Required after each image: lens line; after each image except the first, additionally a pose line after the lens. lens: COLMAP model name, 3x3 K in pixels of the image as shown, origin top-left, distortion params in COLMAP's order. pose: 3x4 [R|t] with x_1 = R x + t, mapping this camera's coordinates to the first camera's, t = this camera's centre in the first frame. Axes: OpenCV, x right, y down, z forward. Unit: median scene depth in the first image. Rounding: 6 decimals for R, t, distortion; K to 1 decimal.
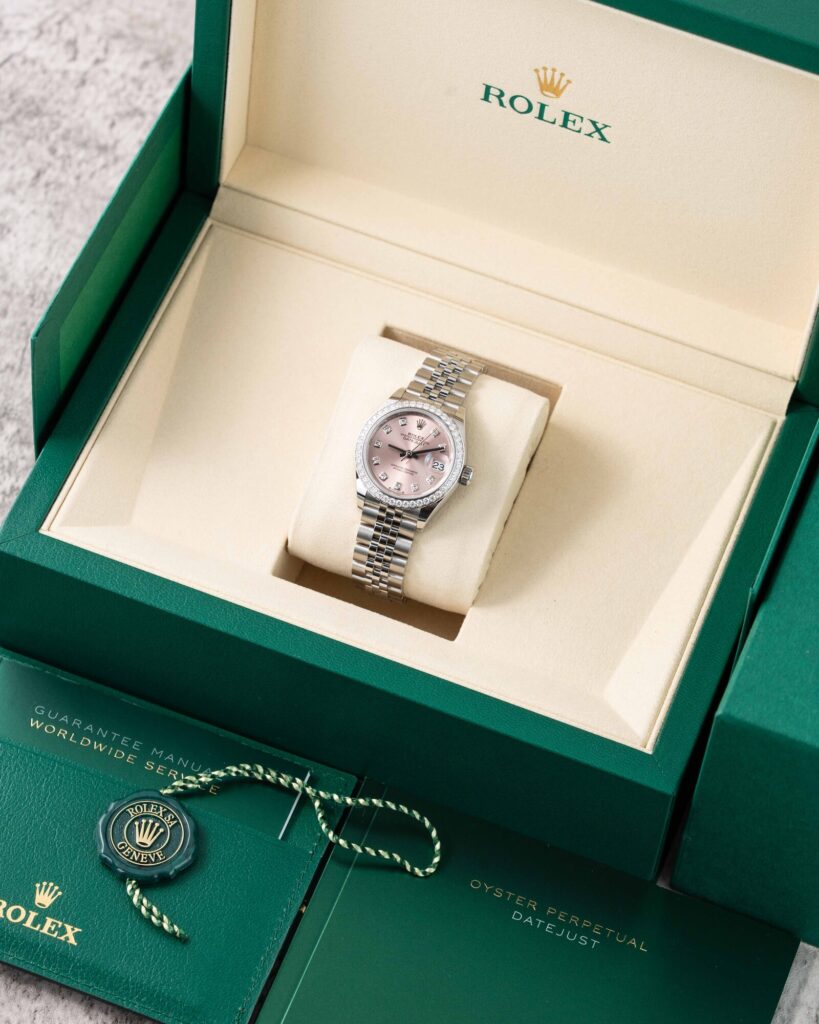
lens RADIAL K [[3925.1, 0, 409.5], [0, 3925.1, 512.0], [0, 0, 1]] dist [-0.233996, 1.173465]
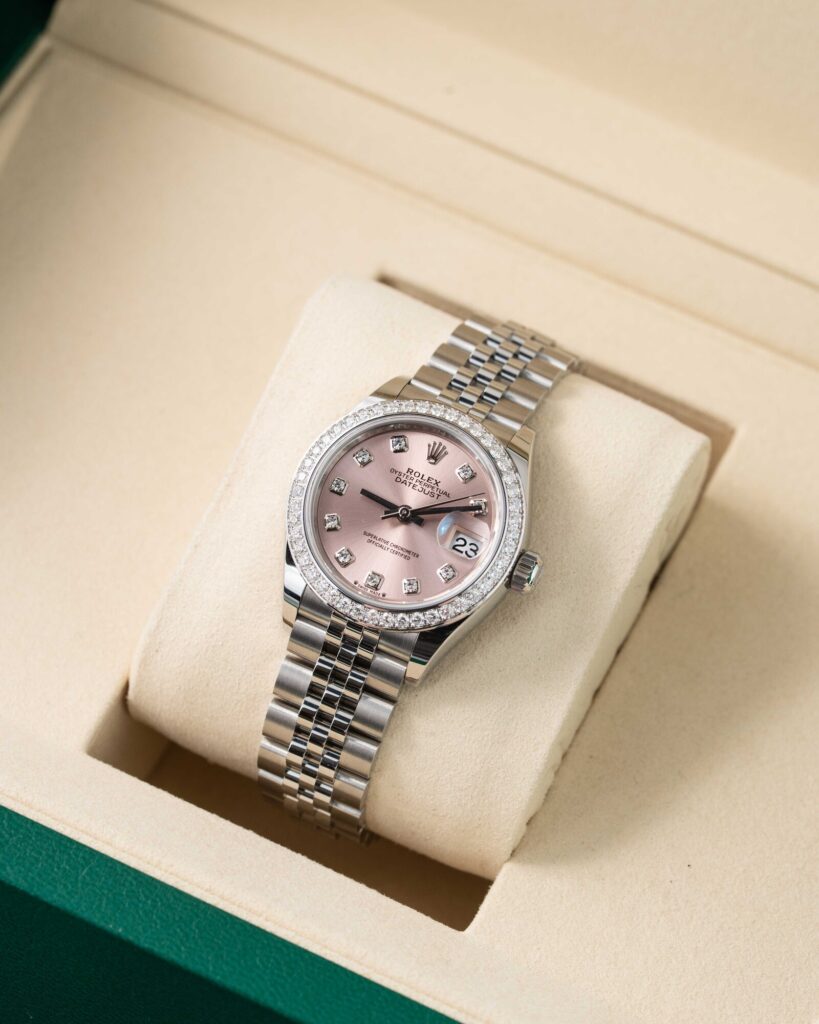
lens RADIAL K [[3925.1, 0, 409.5], [0, 3925.1, 512.0], [0, 0, 1]] dist [-0.233996, 1.173465]
pose [[0.995707, 0.092191, -0.008218, 0.004230], [-0.092548, 0.990512, -0.101588, 0.031453], [-0.001226, 0.101912, 0.994793, 0.540177]]
